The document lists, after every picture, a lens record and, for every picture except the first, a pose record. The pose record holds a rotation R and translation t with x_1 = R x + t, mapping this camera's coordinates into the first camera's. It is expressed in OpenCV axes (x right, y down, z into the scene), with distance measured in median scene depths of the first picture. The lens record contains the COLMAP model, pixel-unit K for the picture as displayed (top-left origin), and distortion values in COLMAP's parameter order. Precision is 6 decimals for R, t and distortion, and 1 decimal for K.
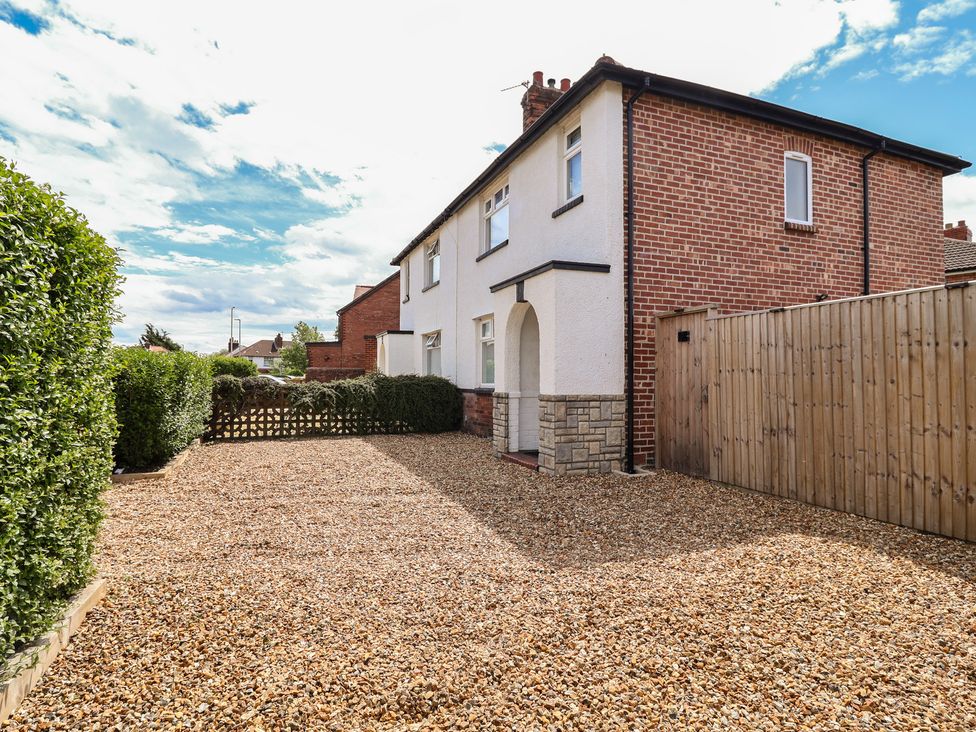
lens RADIAL K [[514.5, 0, 478.1], [0, 514.5, 363.9], [0, 0, 1]] dist [-0.000246, -0.012382]
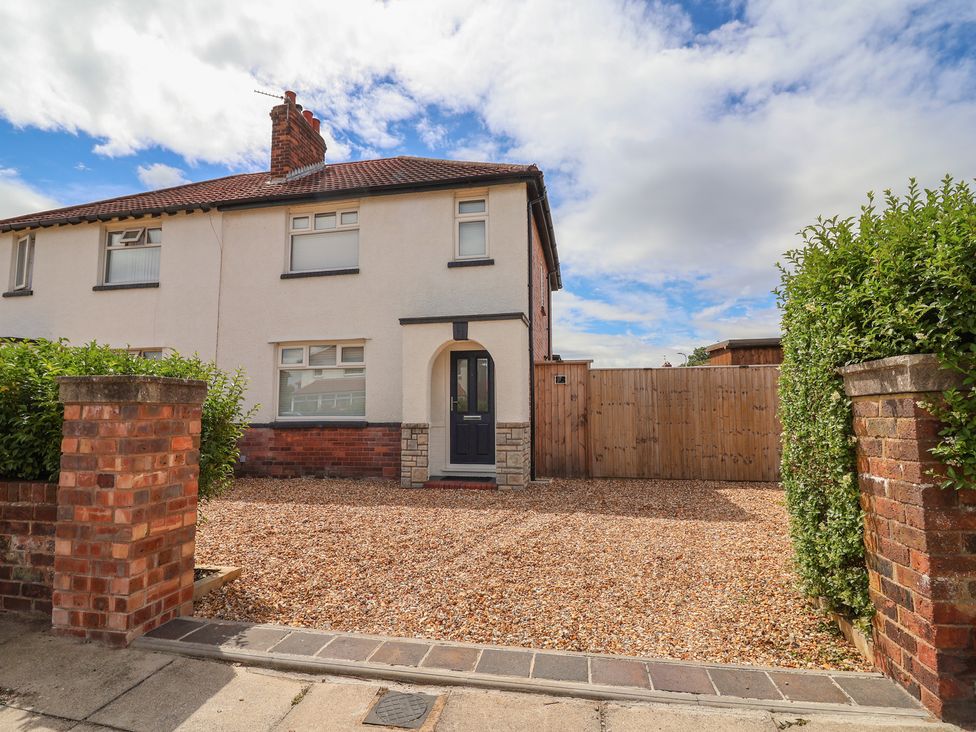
lens RADIAL K [[493.4, 0, 488.0], [0, 493.4, 366.0], [0, 0, 1]] dist [-0.000909, -0.011993]
pose [[0.564745, 0.074407, 0.821904, -0.840606], [-0.018128, 0.996805, -0.077785, 0.018997], [-0.825066, 0.029029, 0.564290, 0.396291]]
